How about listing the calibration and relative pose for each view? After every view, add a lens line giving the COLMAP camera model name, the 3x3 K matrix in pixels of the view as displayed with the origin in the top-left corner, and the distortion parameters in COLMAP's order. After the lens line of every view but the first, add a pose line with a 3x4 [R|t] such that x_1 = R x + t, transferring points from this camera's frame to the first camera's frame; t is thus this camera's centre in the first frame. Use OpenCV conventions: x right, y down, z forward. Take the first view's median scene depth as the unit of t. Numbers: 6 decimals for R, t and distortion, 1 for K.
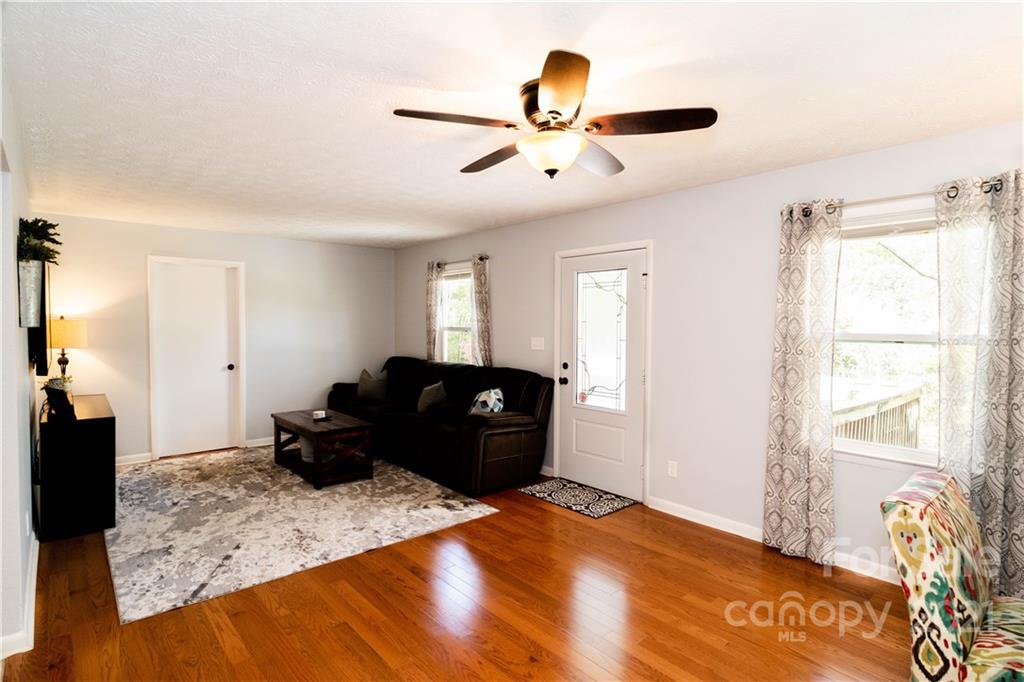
lens RADIAL K [[524.3, 0, 513.5], [0, 524.3, 340.0], [0, 0, 1]] dist [-0.002336, 0.000397]
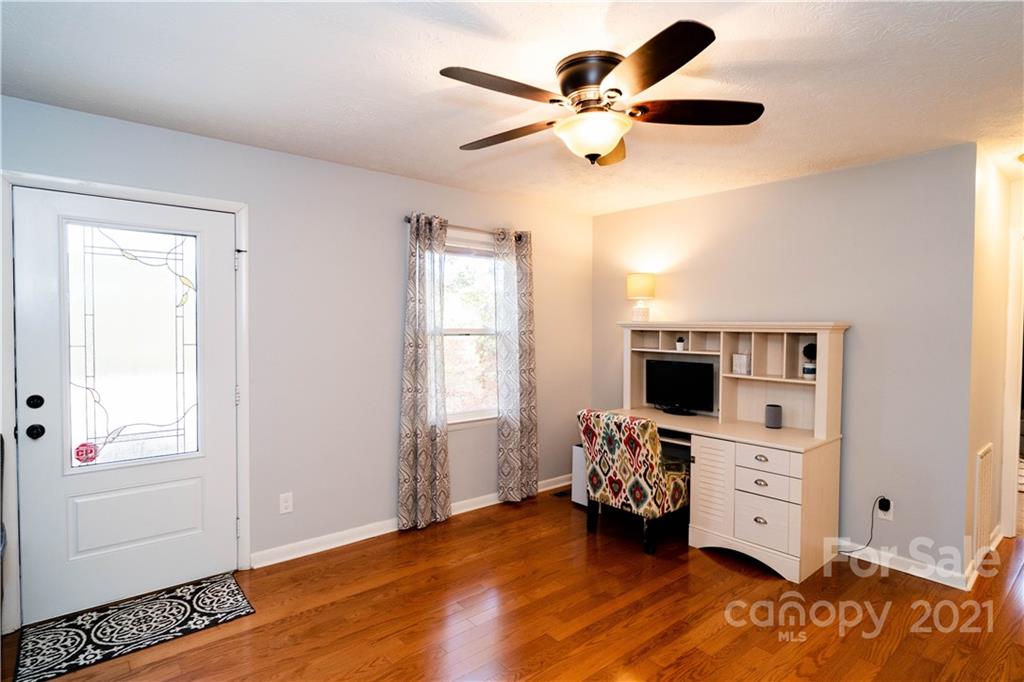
lens RADIAL K [[535.9, 0, 512.0], [0, 535.9, 341.0], [0, 0, 1]] dist [-0.001740, -0.000168]
pose [[0.015591, -0.036982, 0.999194, -0.583476], [0.024132, 0.999039, 0.036599, -0.024529], [-0.999587, 0.023542, 0.016468, 0.754695]]
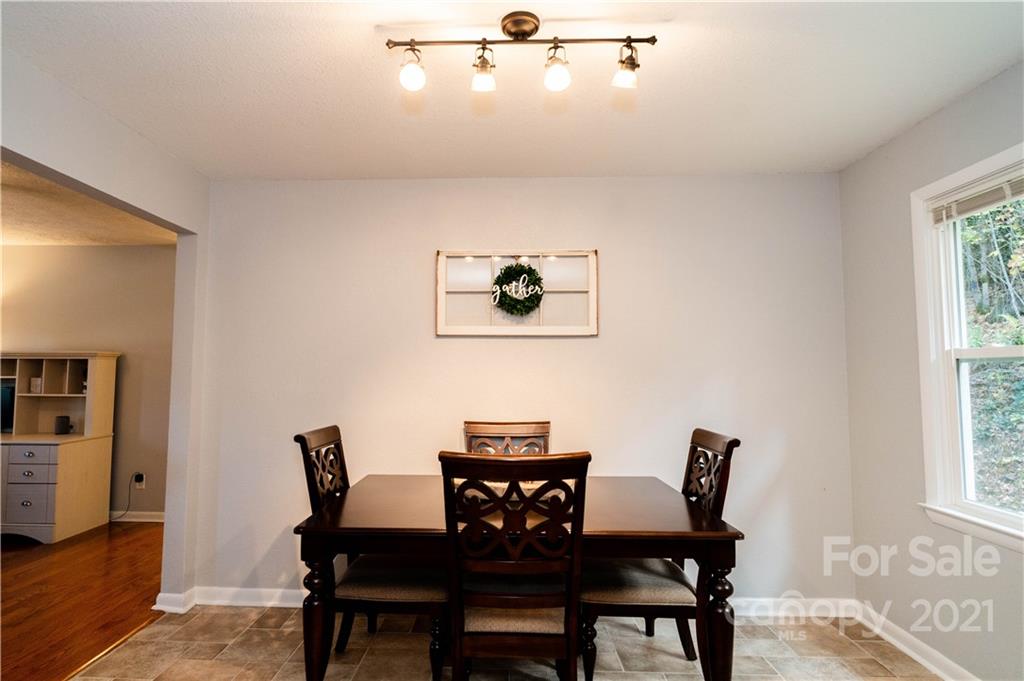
lens RADIAL K [[557.0, 0, 485.1], [0, 557.0, 336.4], [0, 0, 1]] dist [-0.002374, 0.000554]
pose [[-0.720516, 0.037896, 0.692402, -1.287198], [0.013335, 0.999078, -0.040804, 0.022370], [-0.693310, -0.020166, -0.720357, 0.536510]]
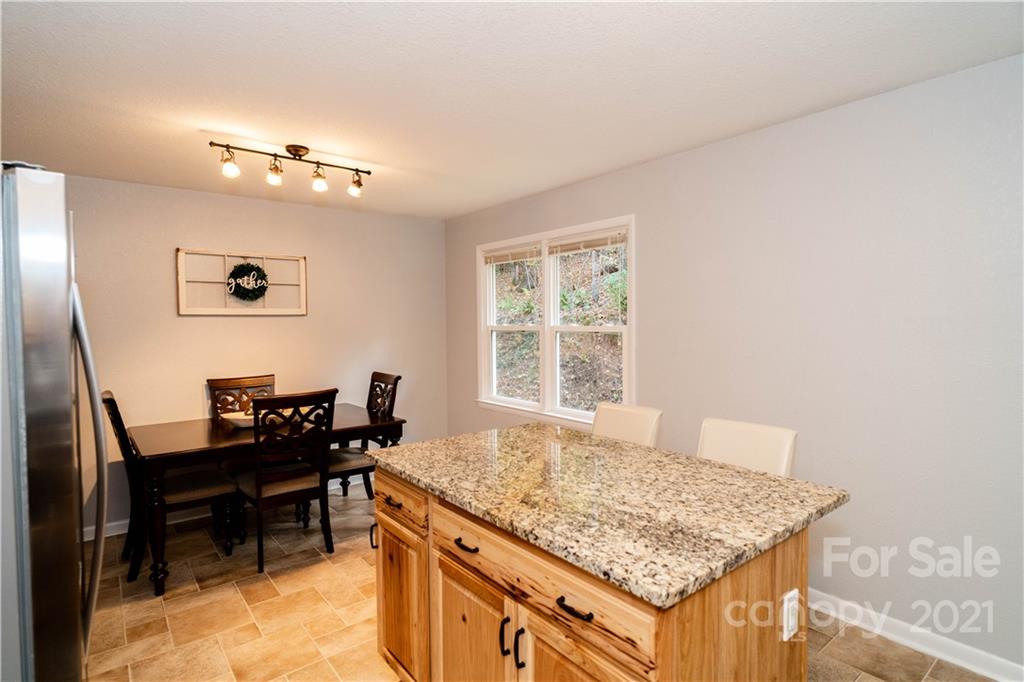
lens RADIAL K [[524.3, 0, 513.5], [0, 524.3, 340.0], [0, 0, 1]] dist [-0.002336, 0.000397]
pose [[-0.998868, 0.000756, 0.047569, -1.355804], [0.004028, 0.997626, 0.068742, -0.040767], [-0.047405, 0.068856, -0.996500, 1.020661]]
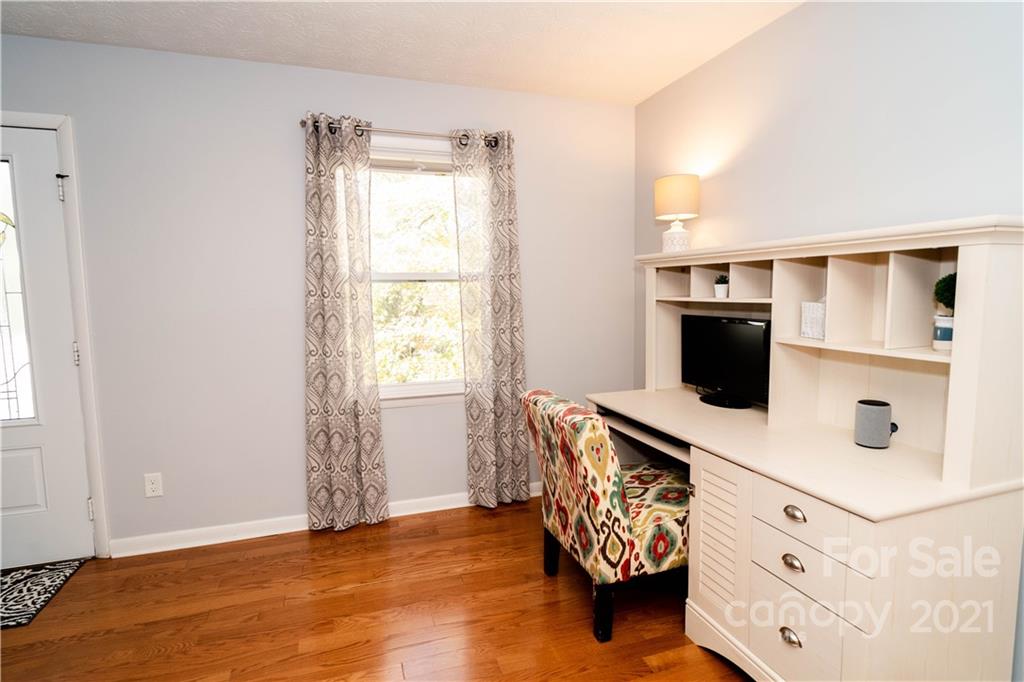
lens RADIAL K [[524.3, 0, 513.5], [0, 524.3, 340.0], [0, 0, 1]] dist [-0.002336, 0.000397]
pose [[0.382804, -0.100254, 0.918374, -0.130232], [0.043800, 0.994946, 0.090356, 0.029890], [-0.922791, 0.005636, 0.385260, 0.387214]]
